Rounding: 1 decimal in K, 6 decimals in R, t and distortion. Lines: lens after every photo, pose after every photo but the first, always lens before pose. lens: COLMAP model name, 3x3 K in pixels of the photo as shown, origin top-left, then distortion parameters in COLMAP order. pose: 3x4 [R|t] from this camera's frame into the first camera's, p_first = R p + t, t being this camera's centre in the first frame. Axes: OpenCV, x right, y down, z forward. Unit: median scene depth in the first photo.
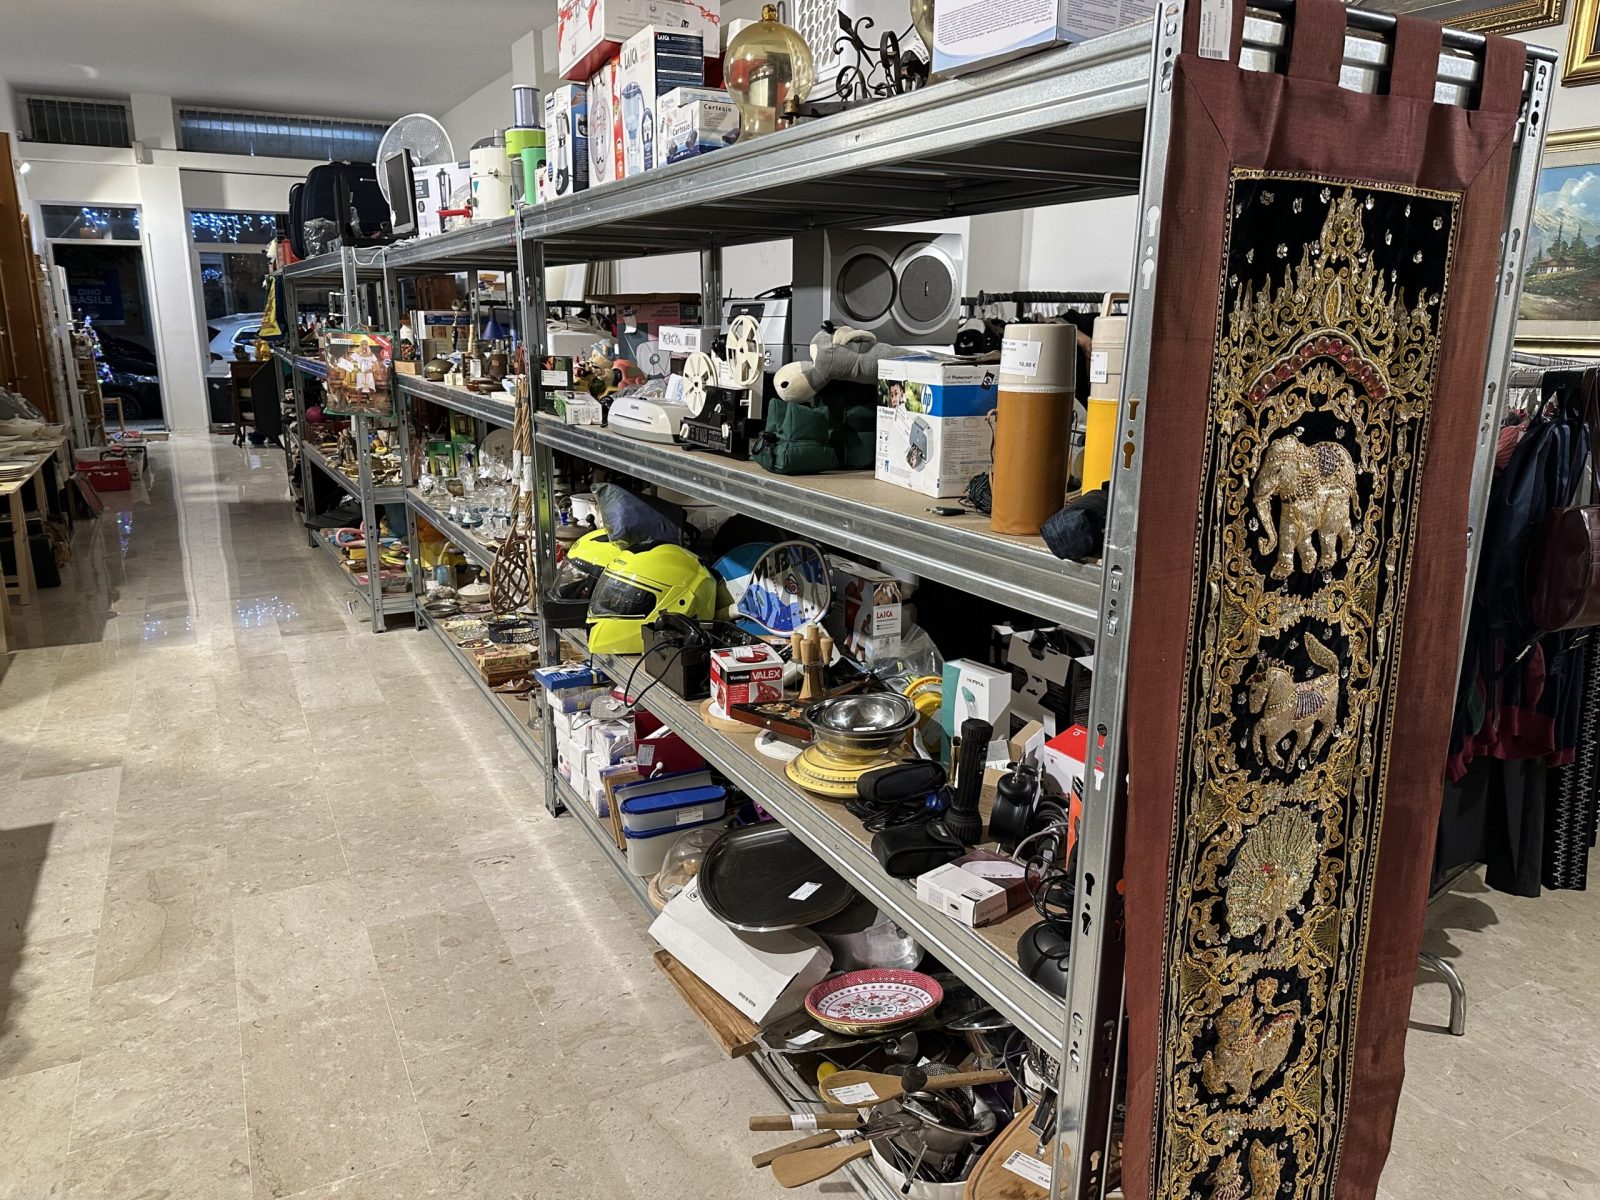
lens RADIAL K [[1127.8, 0, 794.9], [0, 1127.8, 606.9], [0, 0, 1]] dist [0.033865, -0.051438]
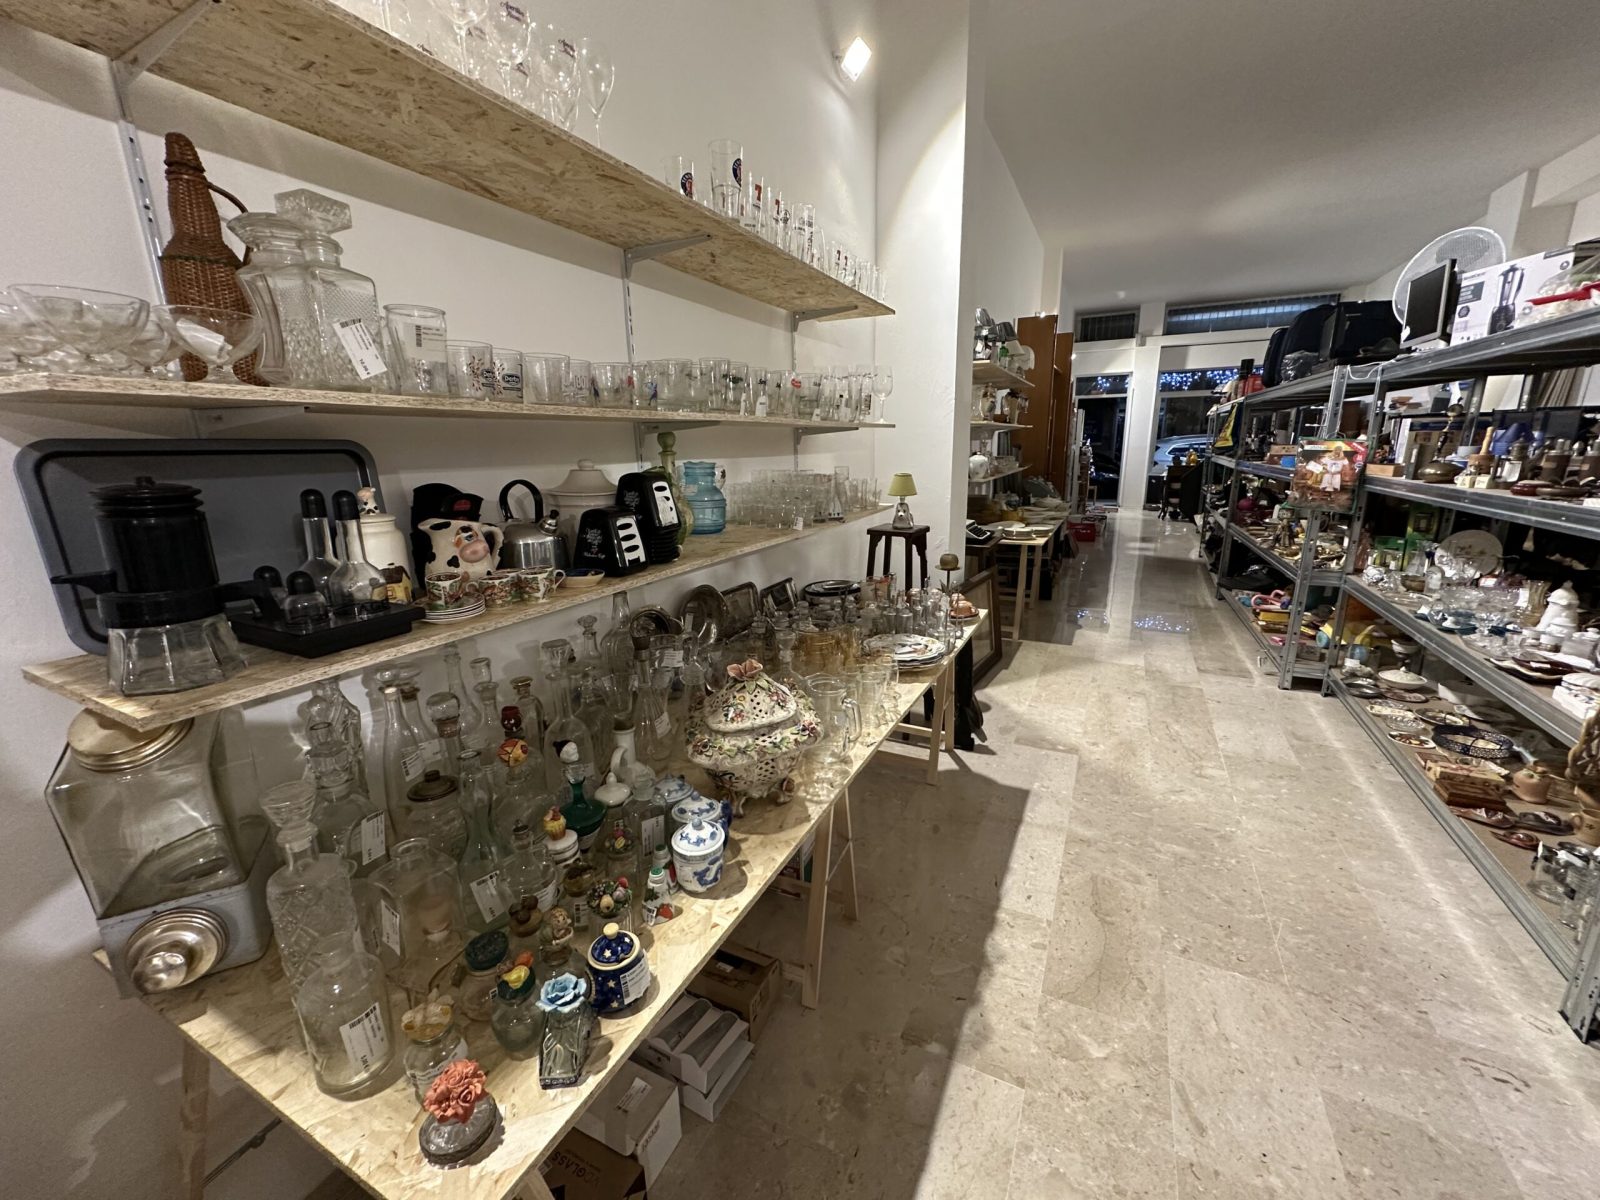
lens RADIAL K [[636.4, 0, 800.0], [0, 636.4, 600.0], [0, 0, 1]] dist [-0.000860, -0.000571]
pose [[0.587071, 0.174471, -0.790511, -0.161060], [-0.179186, 0.980284, 0.083282, -0.036578], [0.789455, 0.092756, 0.606759, 0.185432]]
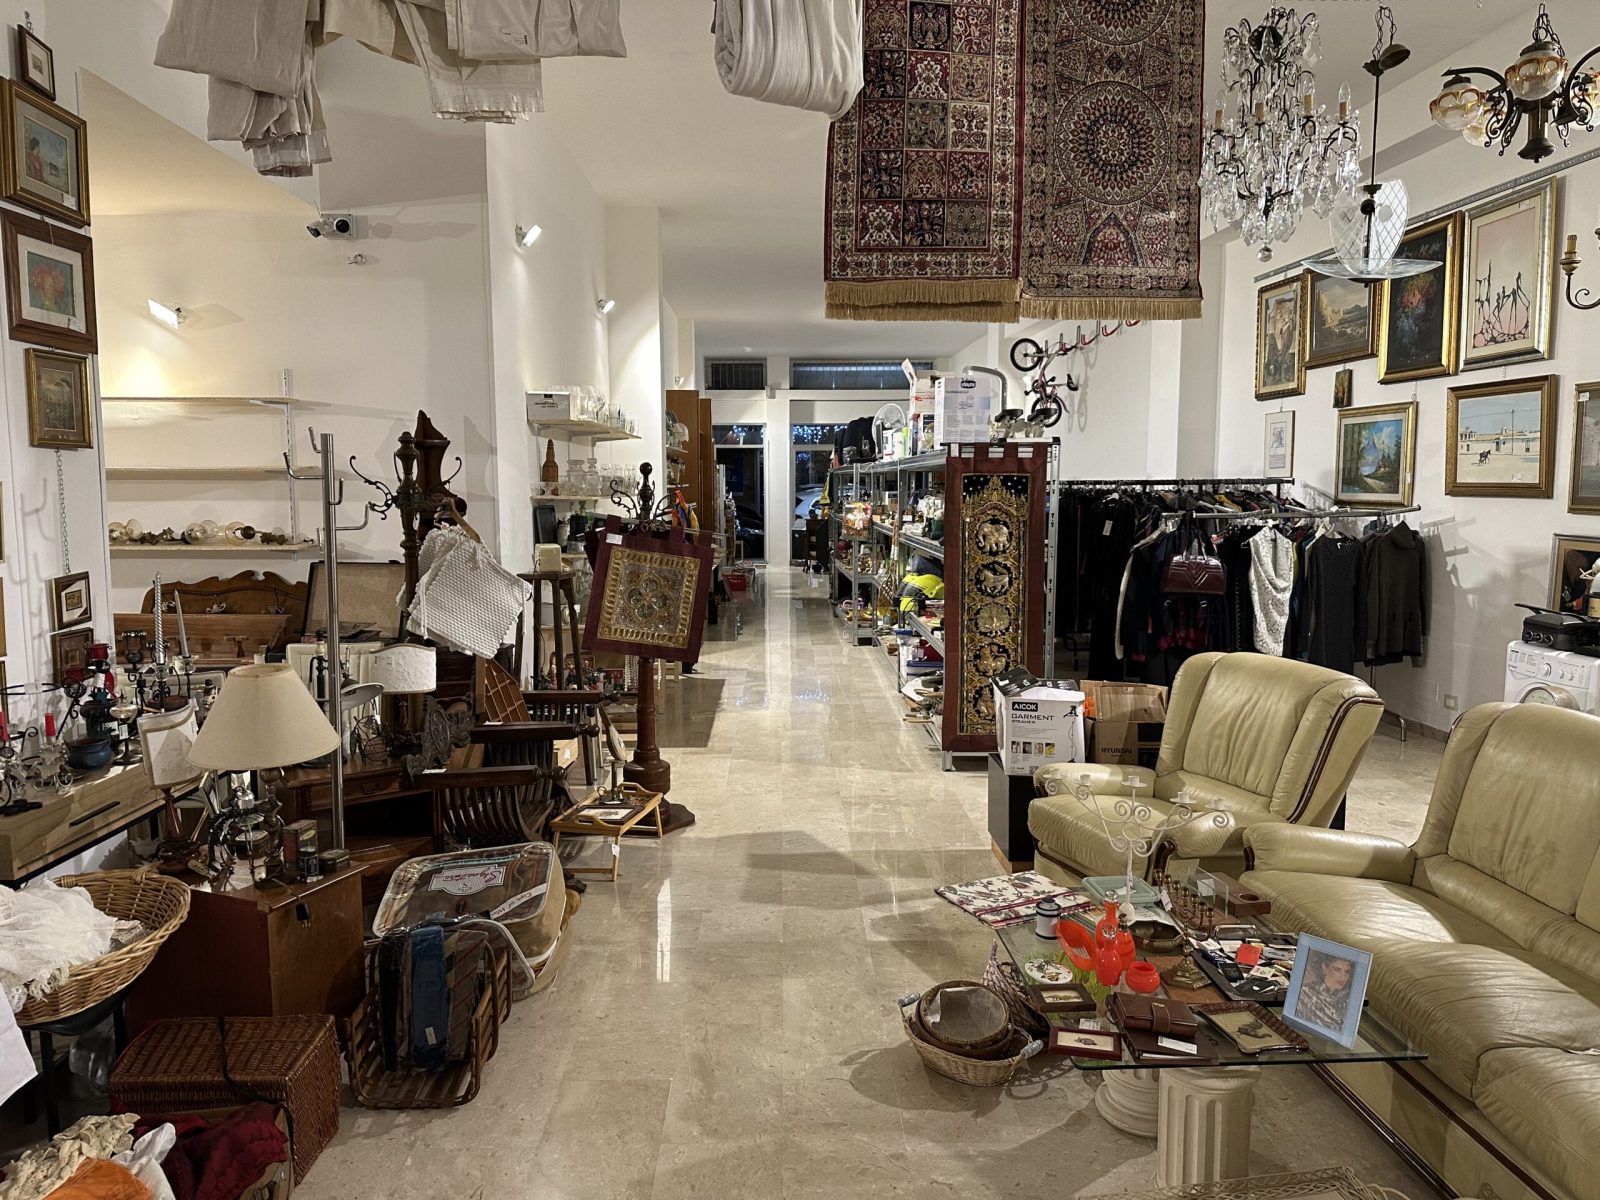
lens RADIAL K [[1127.8, 0, 794.9], [0, 1127.8, 606.9], [0, 0, 1]] dist [0.033865, -0.051438]
pose [[0.892911, 0.038768, -0.448561, 0.463765], [-0.102065, 0.987778, -0.117799, 0.213112], [0.438512, 0.150966, 0.885955, -0.893917]]
